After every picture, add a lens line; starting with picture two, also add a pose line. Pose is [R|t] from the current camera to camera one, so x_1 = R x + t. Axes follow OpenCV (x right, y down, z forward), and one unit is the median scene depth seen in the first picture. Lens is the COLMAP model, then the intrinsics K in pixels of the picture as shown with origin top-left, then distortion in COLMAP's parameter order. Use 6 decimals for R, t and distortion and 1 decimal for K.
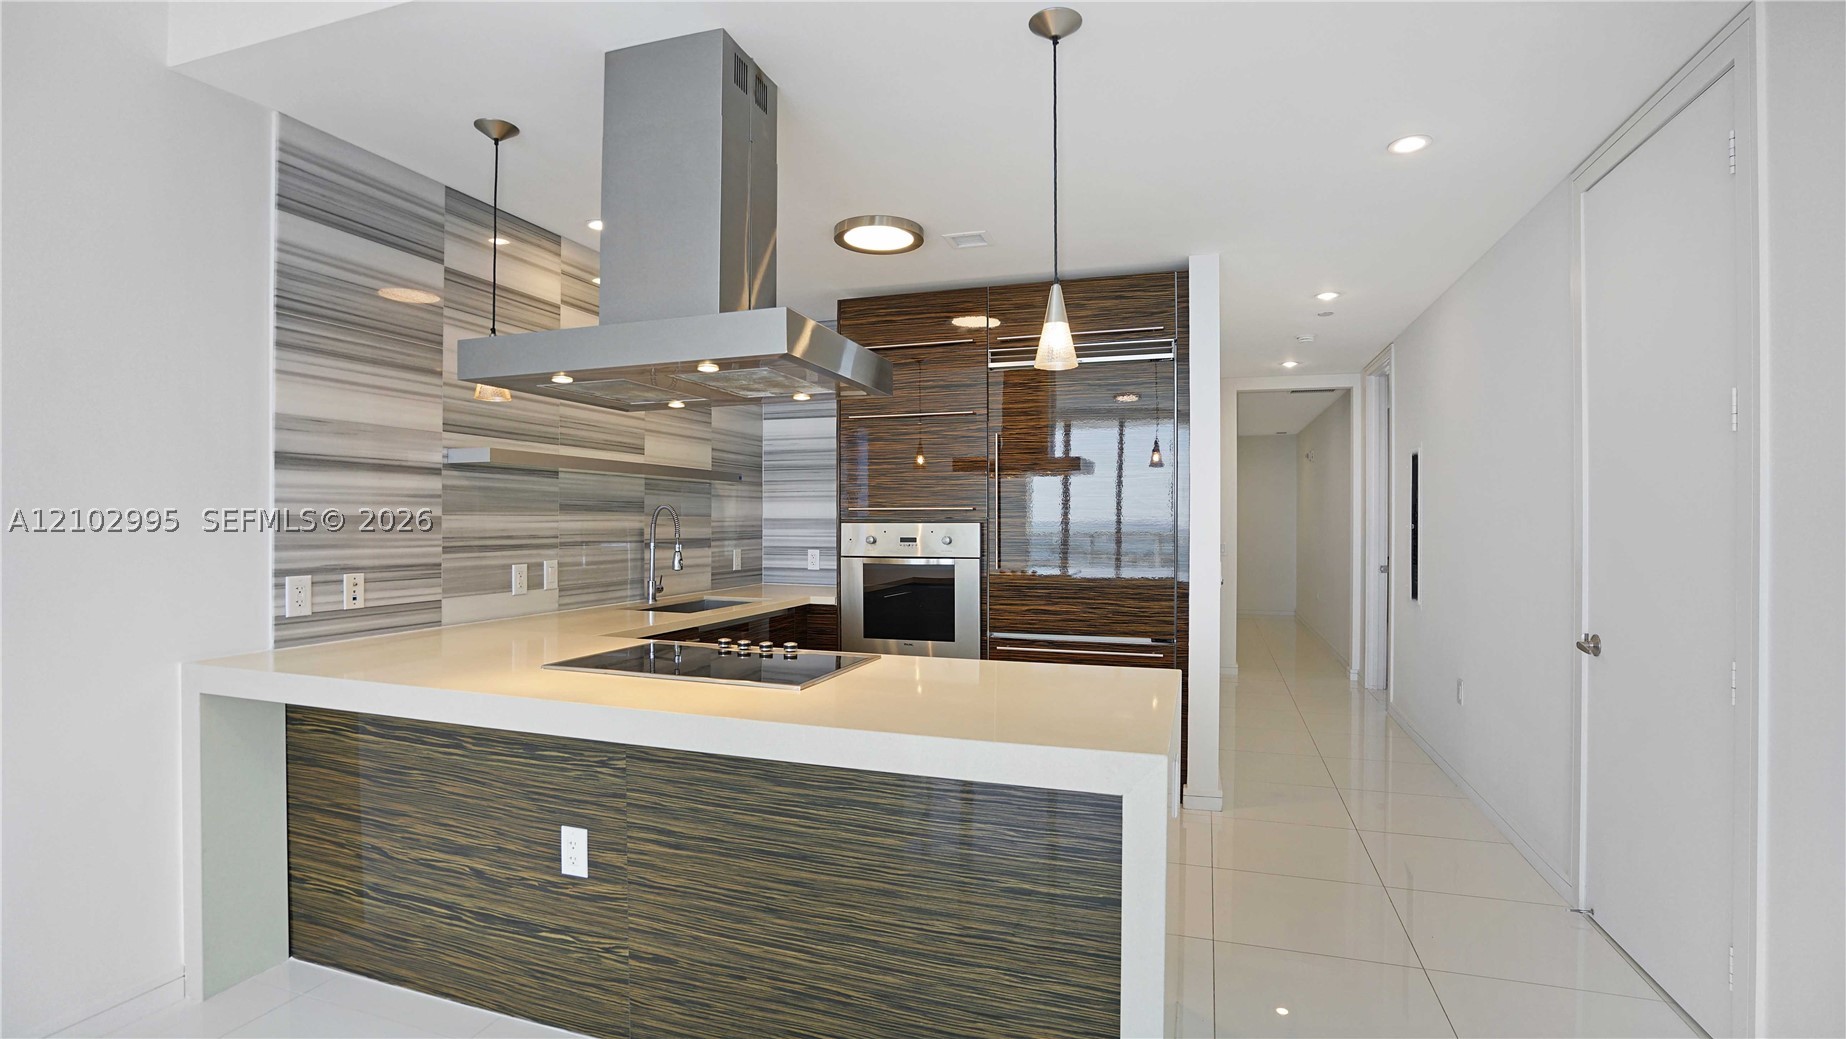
lens RADIAL K [[857.7, 0, 919.2], [0, 857.7, 526.6], [0, 0, 1]] dist [-0.061827, 0.025355]
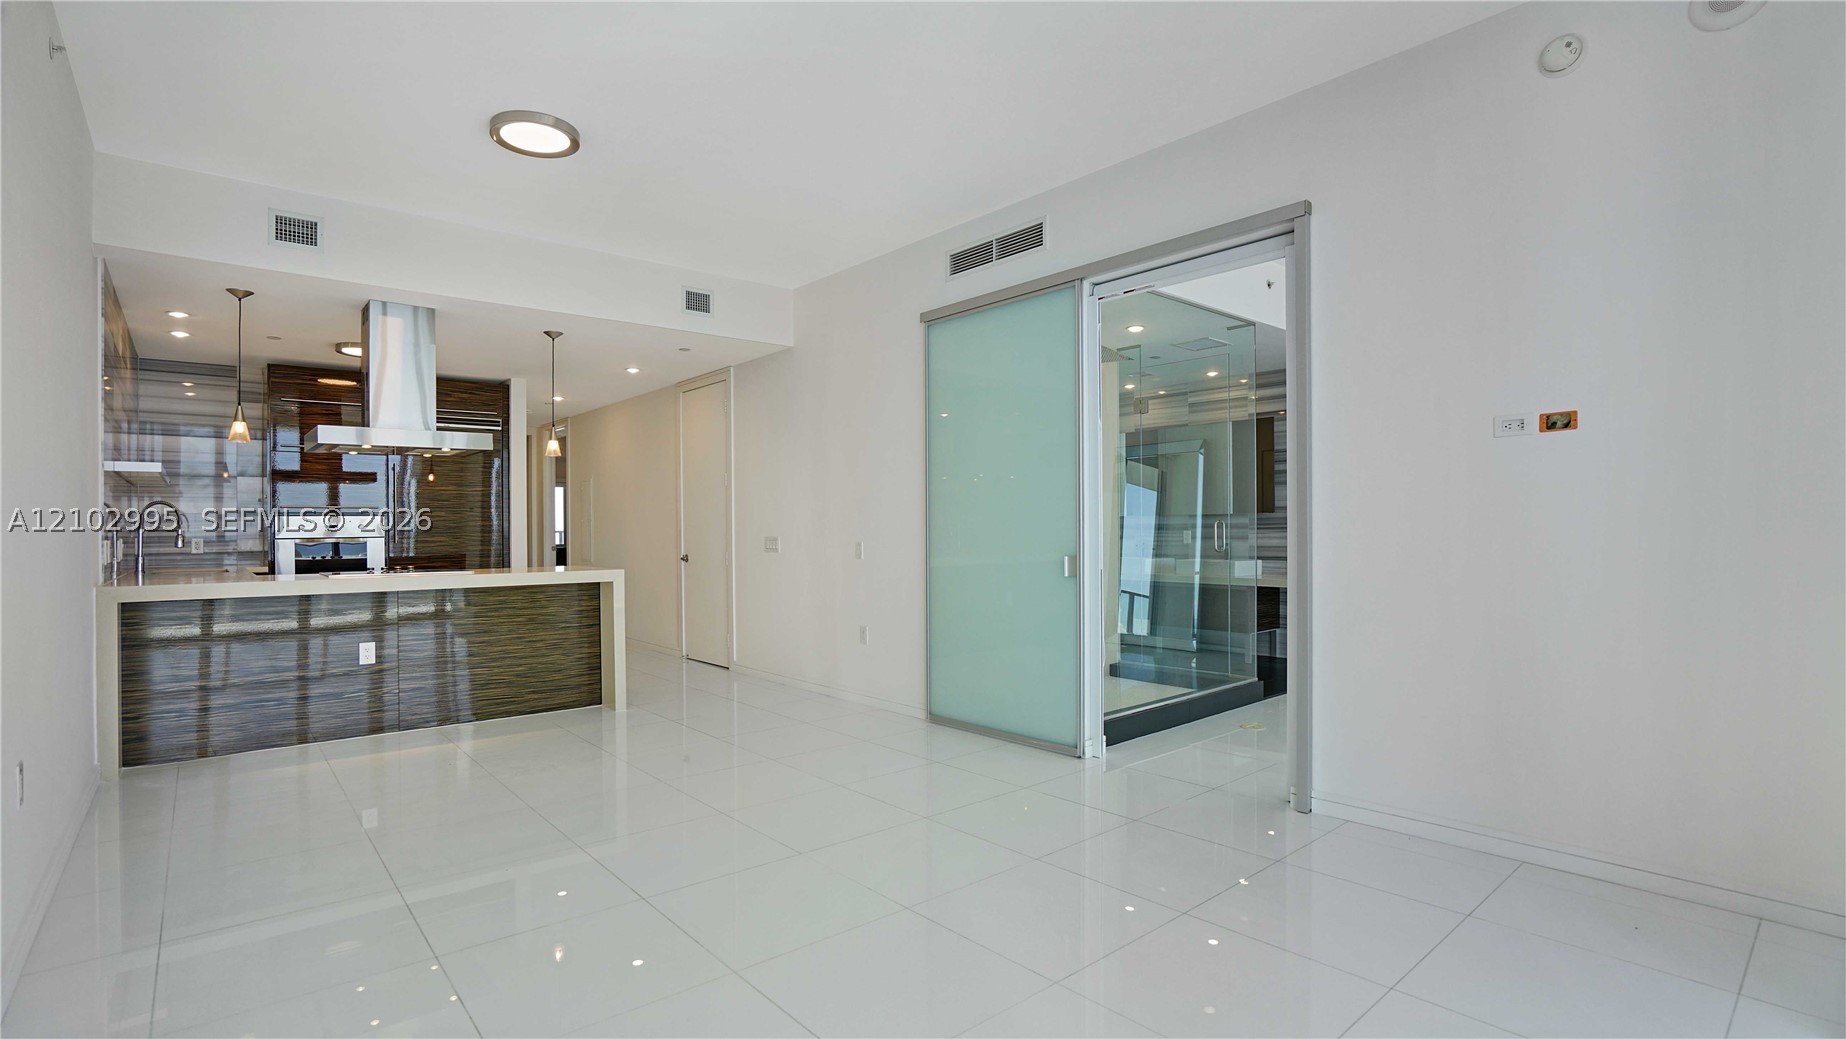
lens RADIAL K [[857.7, 0, 919.2], [0, 857.7, 526.6], [0, 0, 1]] dist [-0.061827, 0.025355]
pose [[0.510628, -0.004989, 0.859787, -0.971331], [0.017033, 0.999846, -0.004314, 0.049028], [-0.859633, 0.016847, 0.510634, -0.876966]]
